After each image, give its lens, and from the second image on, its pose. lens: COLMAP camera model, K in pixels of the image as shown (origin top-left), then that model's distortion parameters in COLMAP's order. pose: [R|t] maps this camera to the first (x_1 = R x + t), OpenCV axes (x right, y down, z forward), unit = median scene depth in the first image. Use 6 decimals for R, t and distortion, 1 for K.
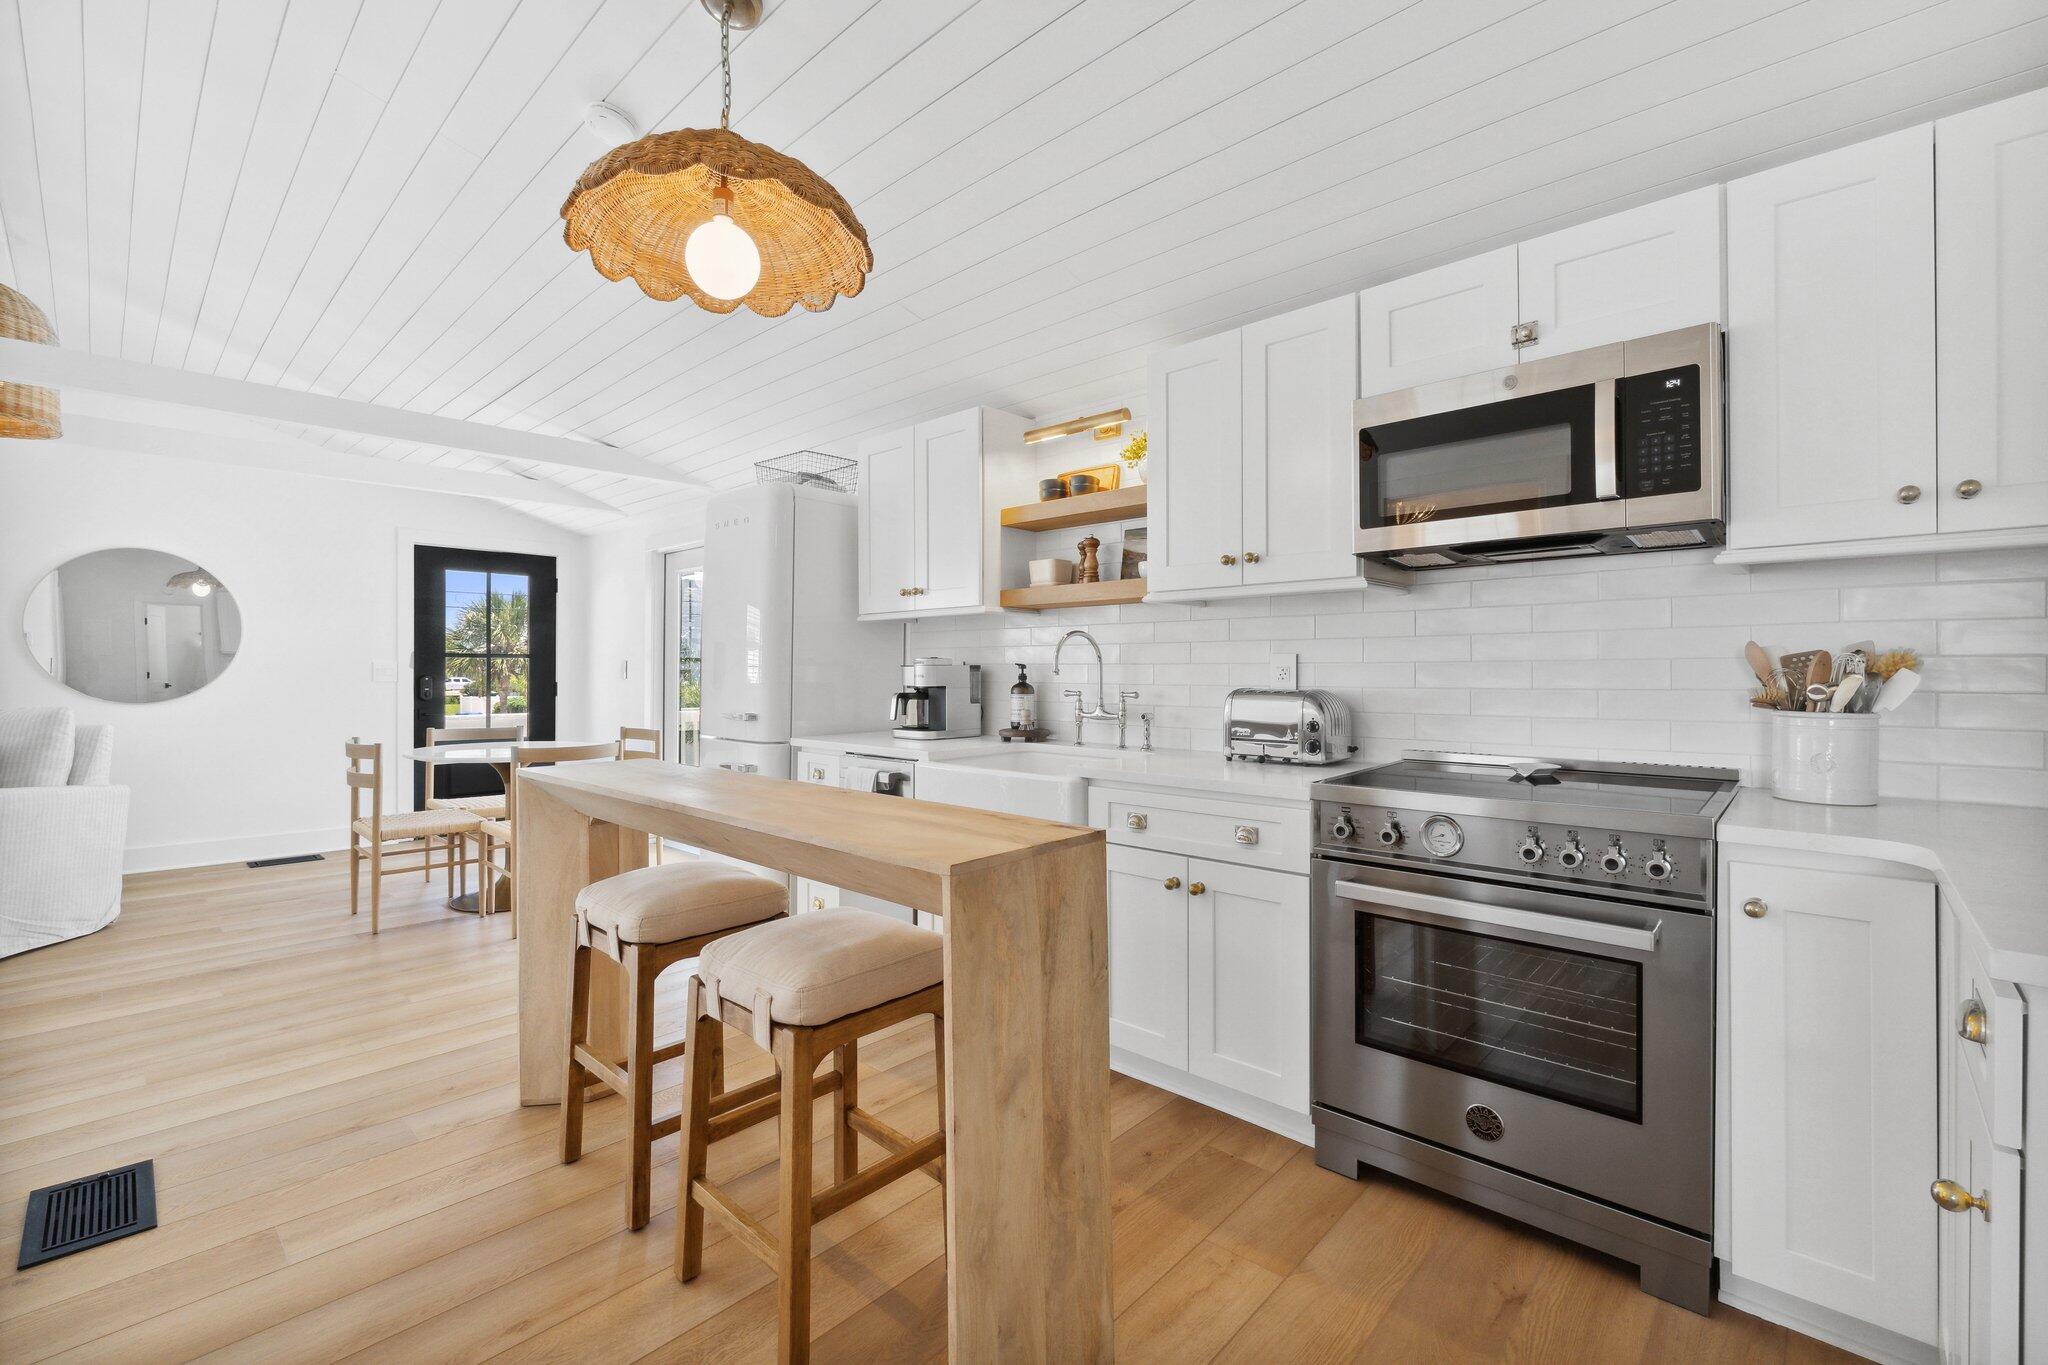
lens RADIAL K [[866.4, 0, 1008.6], [0, 866.4, 676.8], [0, 0, 1]] dist [-0.007375, 0.000250]
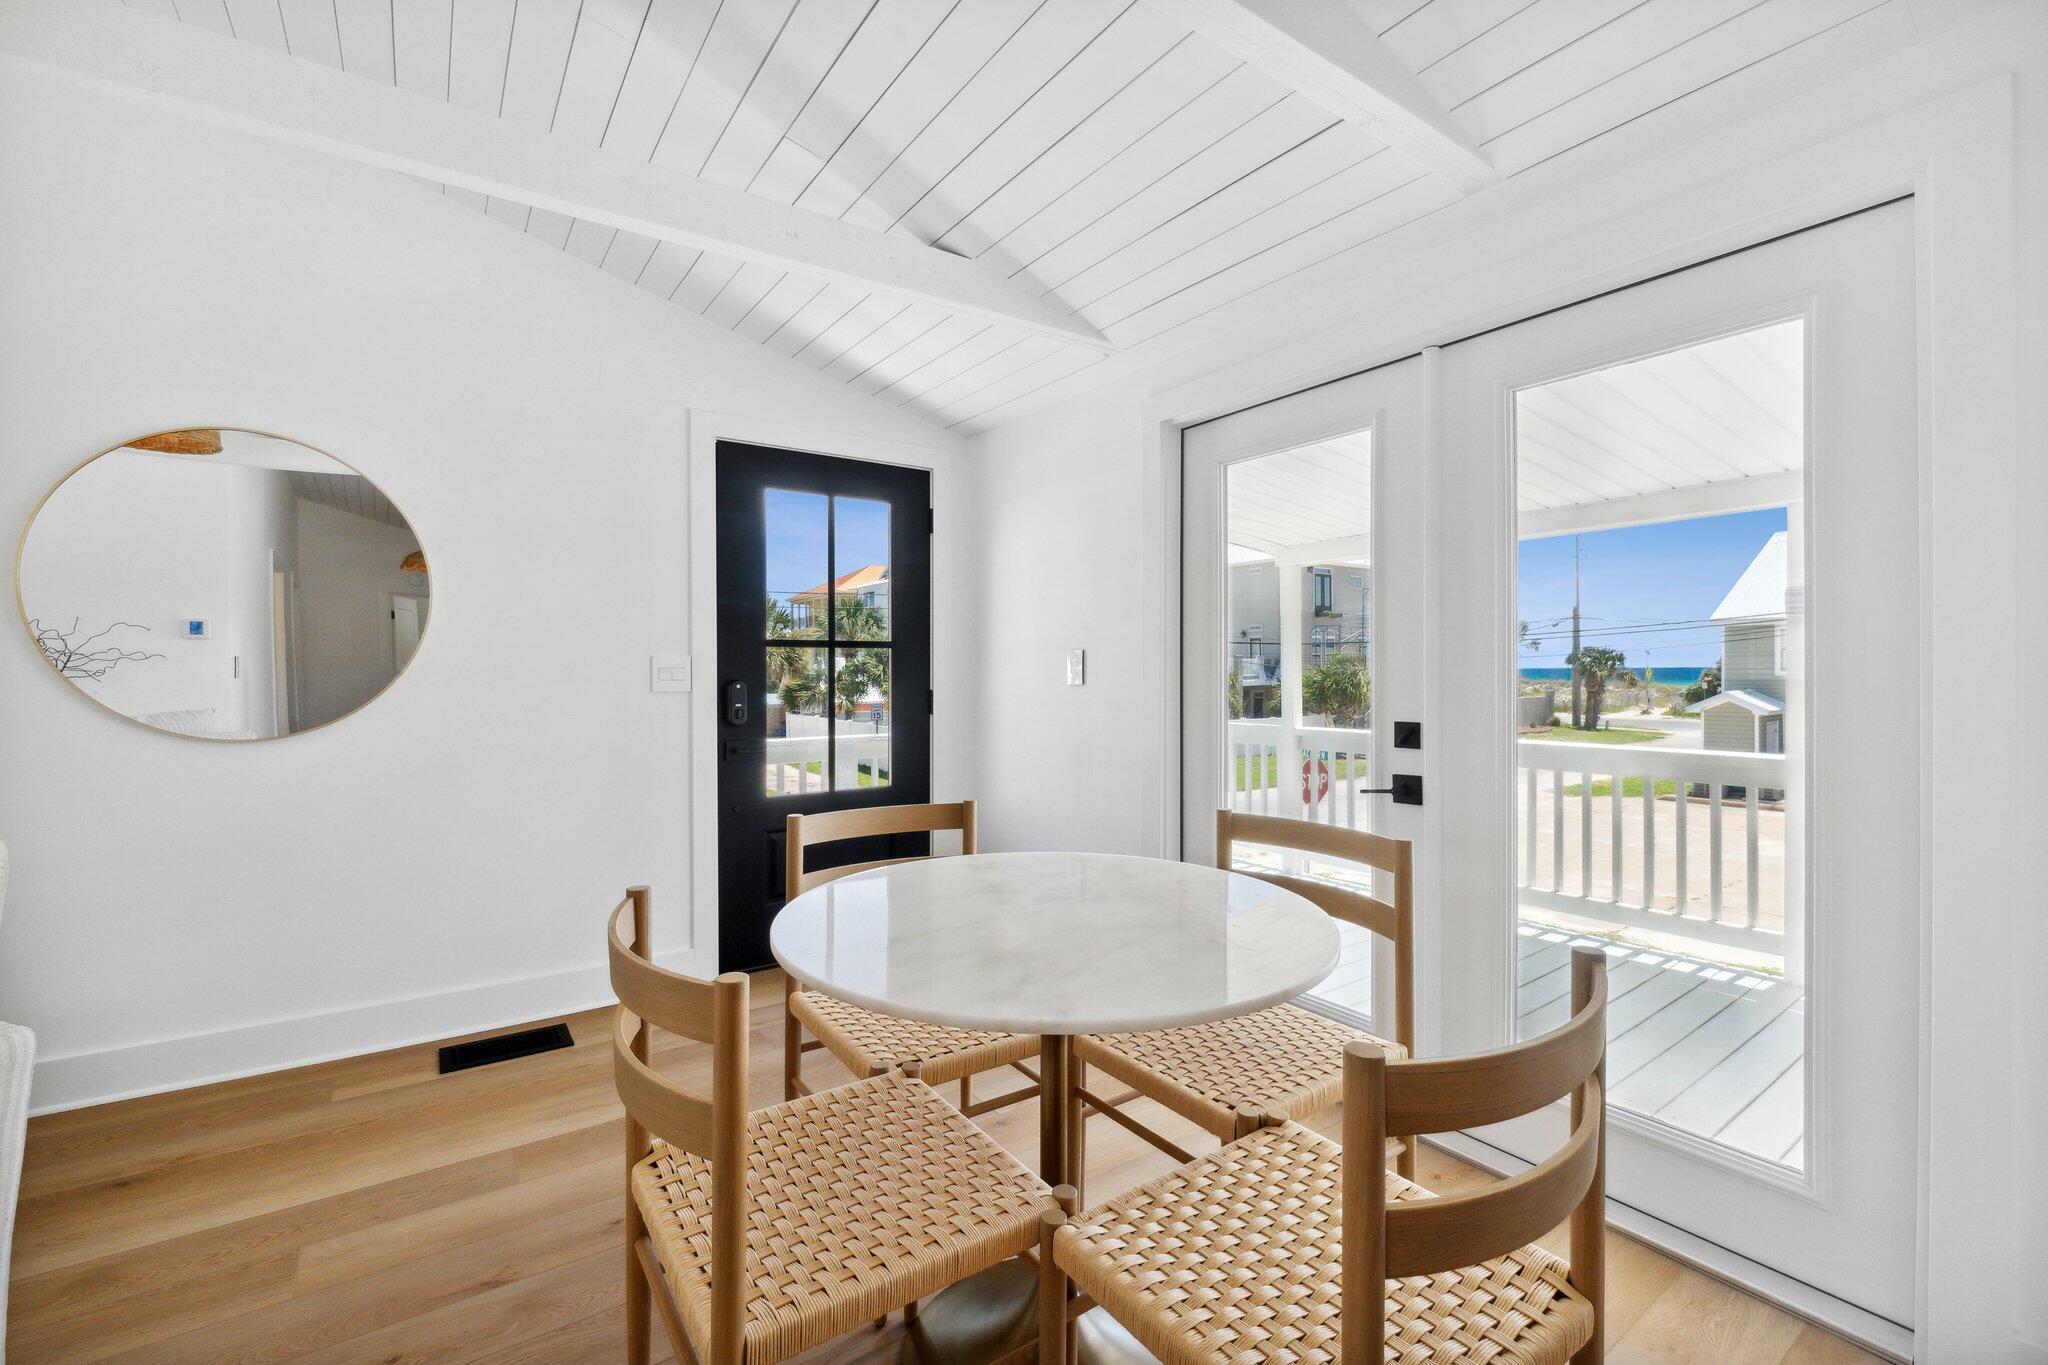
lens RADIAL K [[866.4, 0, 1009.9], [0, 866.4, 684.6], [0, 0, 1]] dist [-0.007375, 0.000250]
pose [[0.977388, -0.002250, -0.211441, -0.391082], [0.005035, 0.999907, 0.012636, -0.005129], [0.211394, -0.013415, 0.977309, 0.501888]]
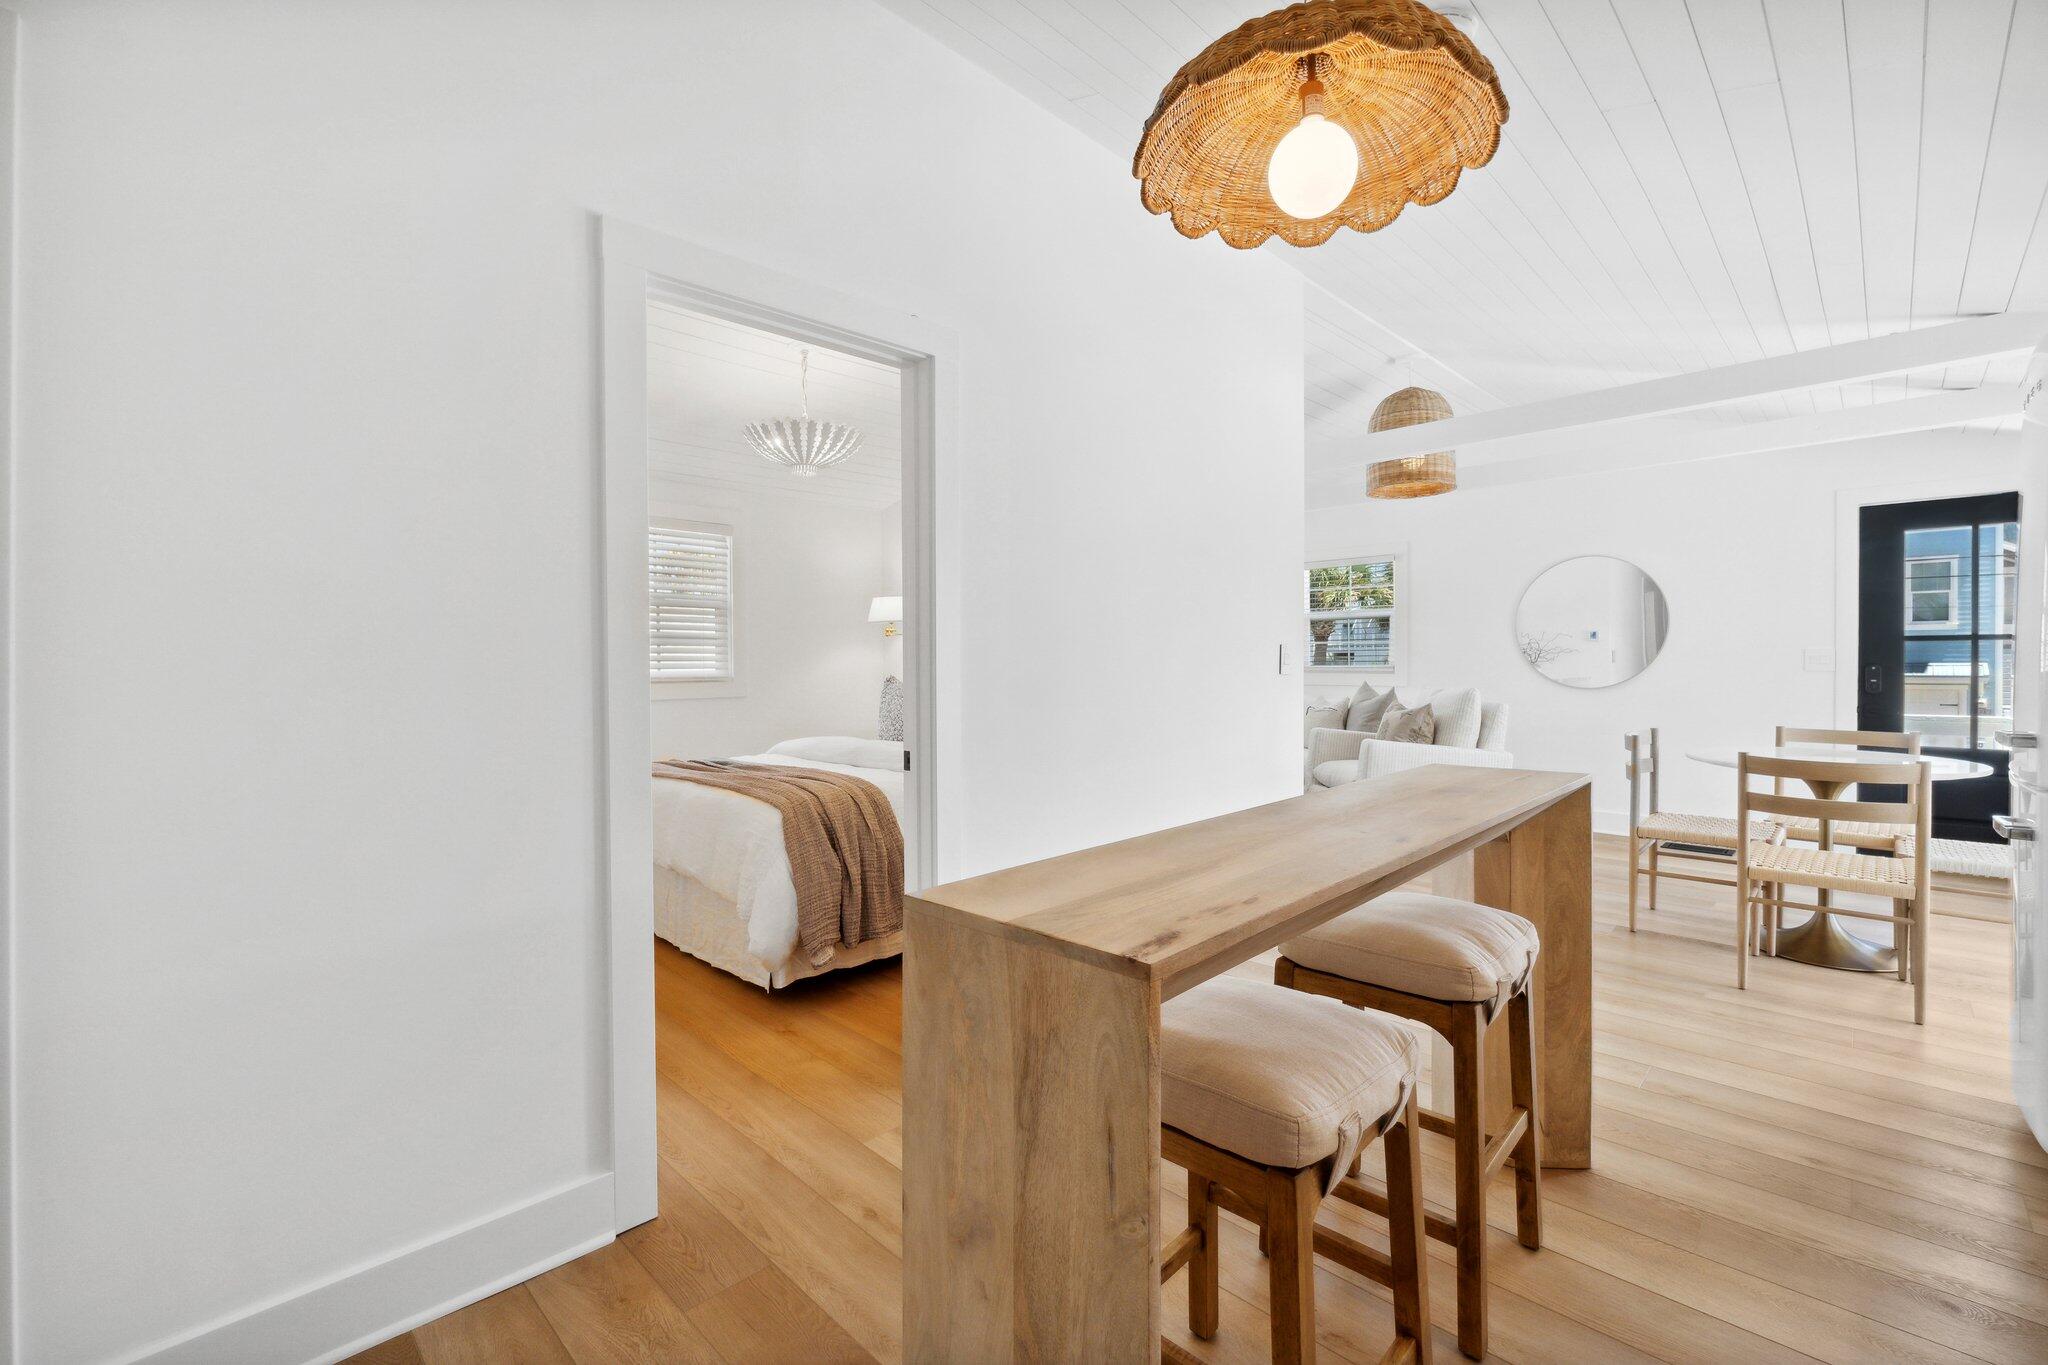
lens RADIAL K [[866.4, 0, 1035.4], [0, 866.4, 671.3], [0, 0, 1]] dist [-0.007375, 0.000250]
pose [[-0.017221, 0.006545, -0.999830, 0.151099], [0.000938, 0.999978, 0.006529, -0.001287], [0.999851, -0.000825, -0.017227, 0.221904]]
